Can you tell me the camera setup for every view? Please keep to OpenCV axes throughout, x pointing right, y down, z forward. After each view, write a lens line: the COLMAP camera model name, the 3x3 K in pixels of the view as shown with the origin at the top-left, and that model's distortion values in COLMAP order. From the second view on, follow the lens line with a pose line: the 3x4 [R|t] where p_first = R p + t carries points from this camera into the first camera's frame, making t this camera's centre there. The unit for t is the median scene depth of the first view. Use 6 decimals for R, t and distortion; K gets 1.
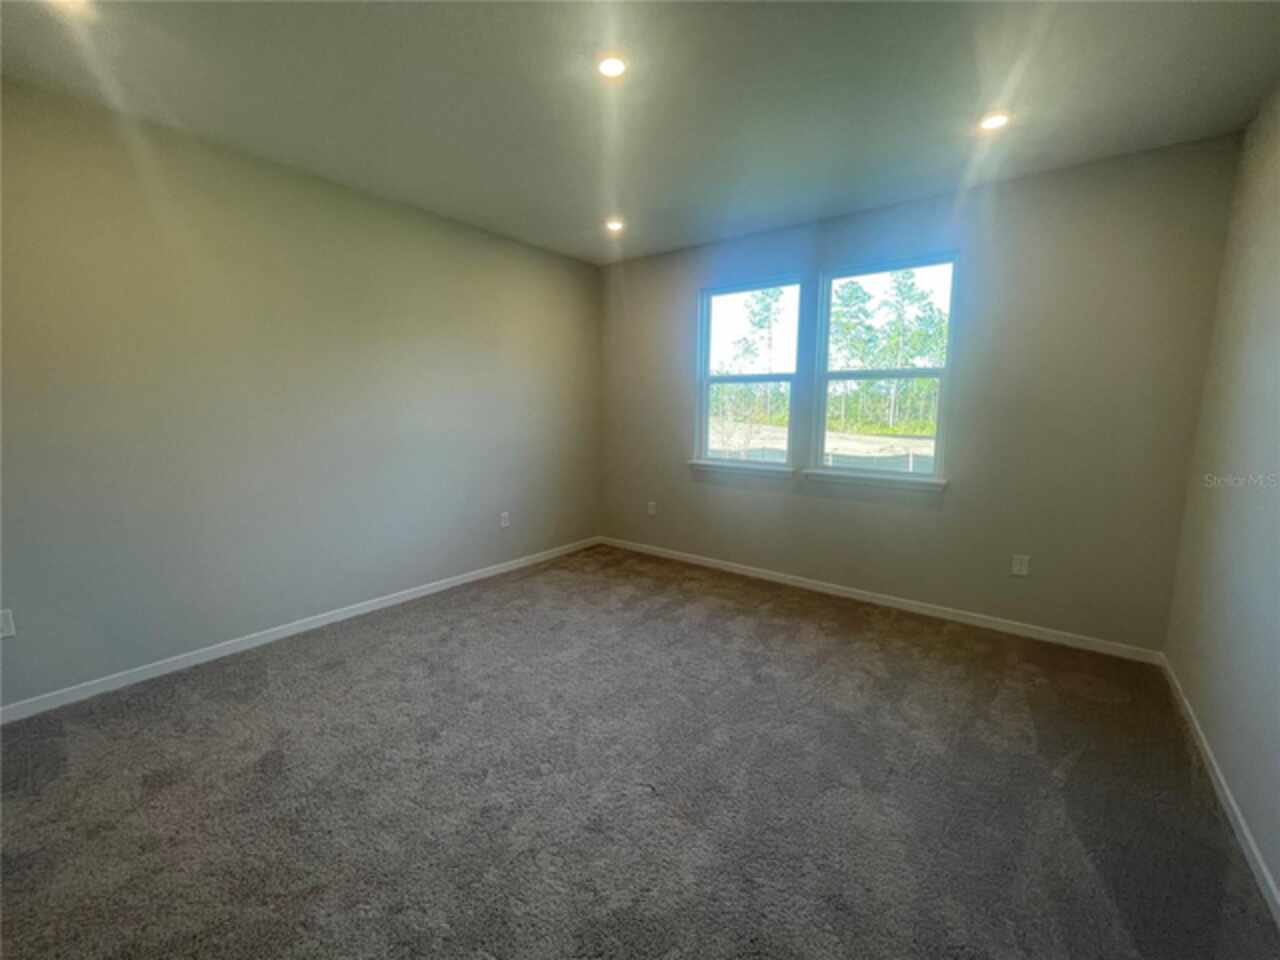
lens RADIAL K [[513.1, 0, 640.0], [0, 513.1, 480.0], [0, 0, 1]] dist [0.000706, 0.000029]
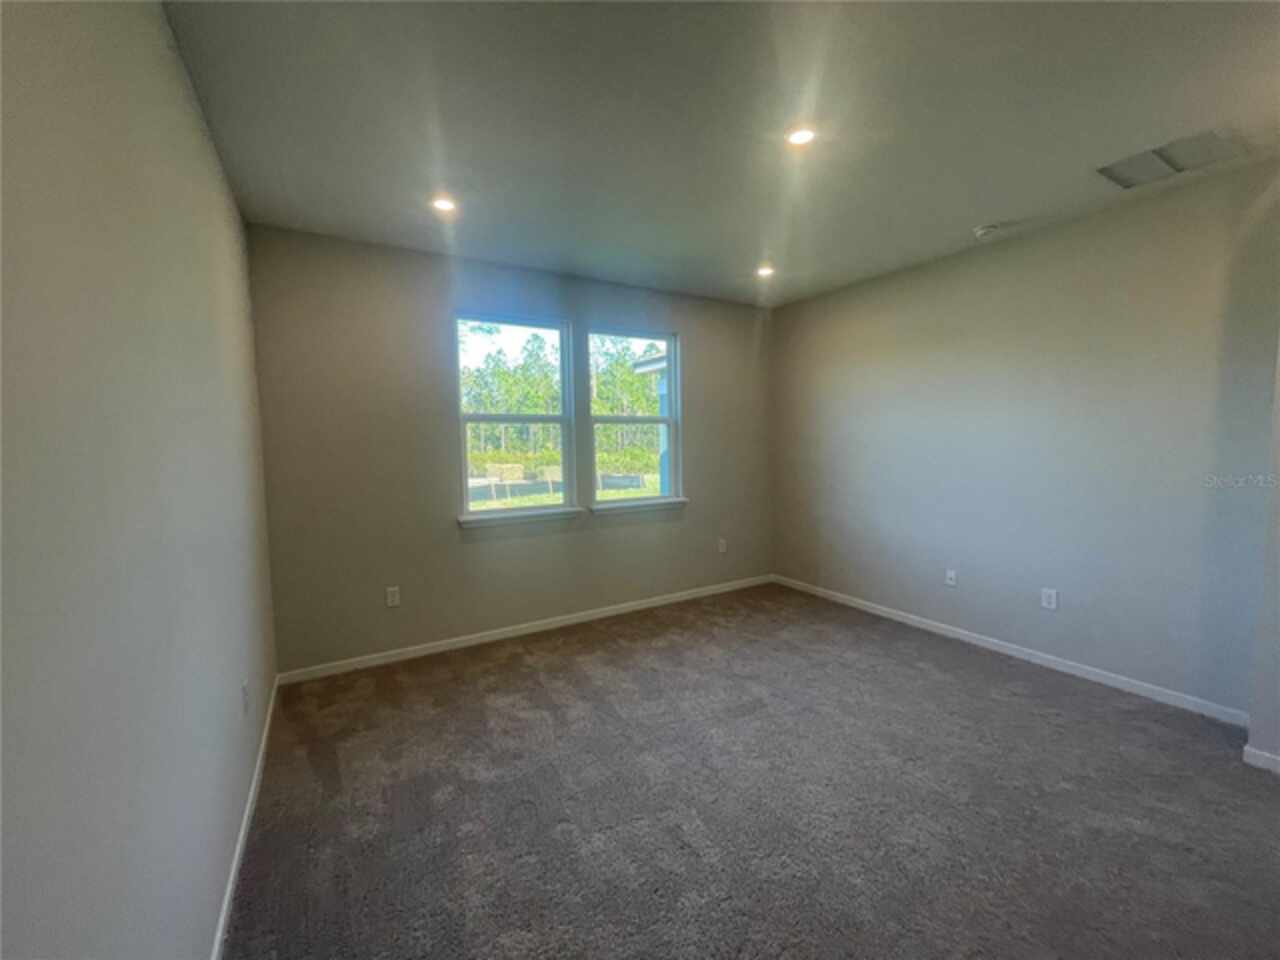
lens RADIAL K [[518.7, 0, 637.2], [0, 518.7, 477.1], [0, 0, 1]] dist [0.000202, 0.000038]
pose [[0.350804, -0.063119, 0.934319, -0.640043], [0.149740, 0.988669, 0.010569, -0.077087], [-0.924400, 0.136197, 0.356280, 0.527593]]
